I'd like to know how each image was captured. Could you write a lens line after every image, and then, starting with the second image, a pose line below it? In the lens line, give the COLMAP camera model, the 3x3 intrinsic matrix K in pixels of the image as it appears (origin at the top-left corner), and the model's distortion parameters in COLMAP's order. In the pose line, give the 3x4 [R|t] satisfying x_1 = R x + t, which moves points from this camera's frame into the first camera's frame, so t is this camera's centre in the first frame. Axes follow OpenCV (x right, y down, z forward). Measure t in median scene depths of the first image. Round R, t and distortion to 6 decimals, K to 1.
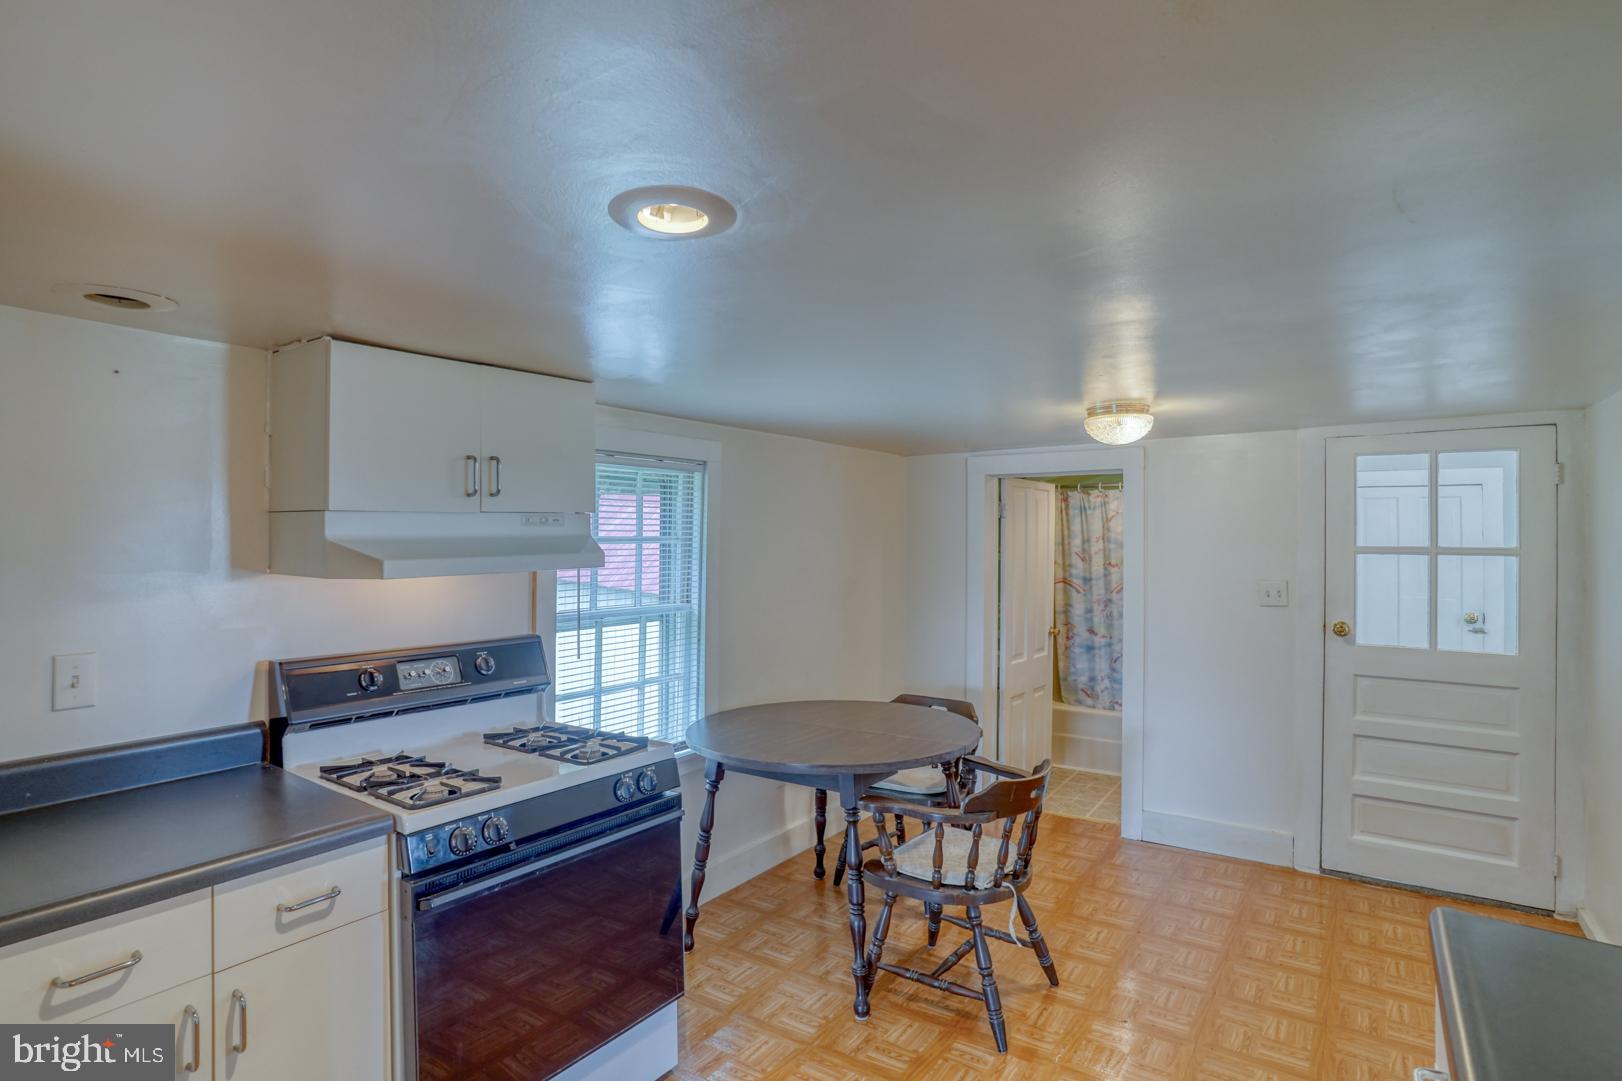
lens RADIAL K [[830.1, 0, 809.0], [0, 830.1, 524.1], [0, 0, 1]] dist [-0.075289, 0.031950]
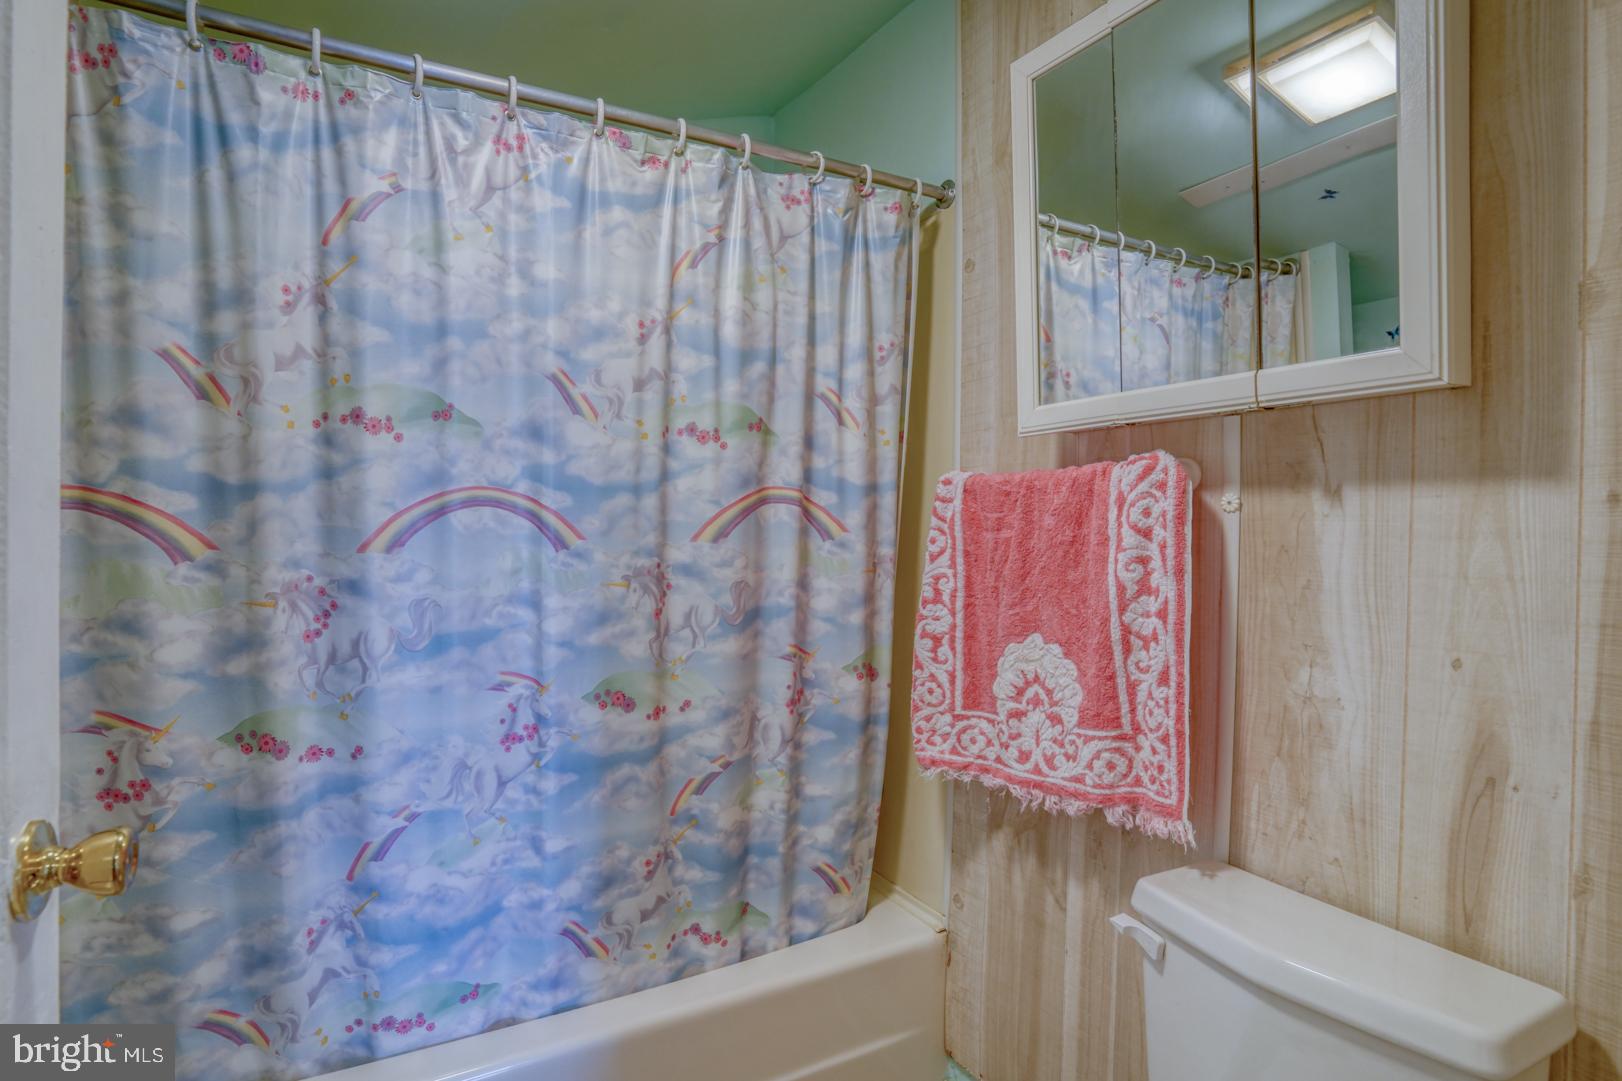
lens RADIAL K [[842.3, 0, 811.0], [0, 842.3, 540.5], [0, 0, 1]] dist [-0.063097, 0.025952]
pose [[0.426969, -0.011654, 0.904191, 0.216761], [-0.011507, 0.999766, 0.018320, 0.074752], [-0.904193, -0.018227, 0.426735, 0.787141]]
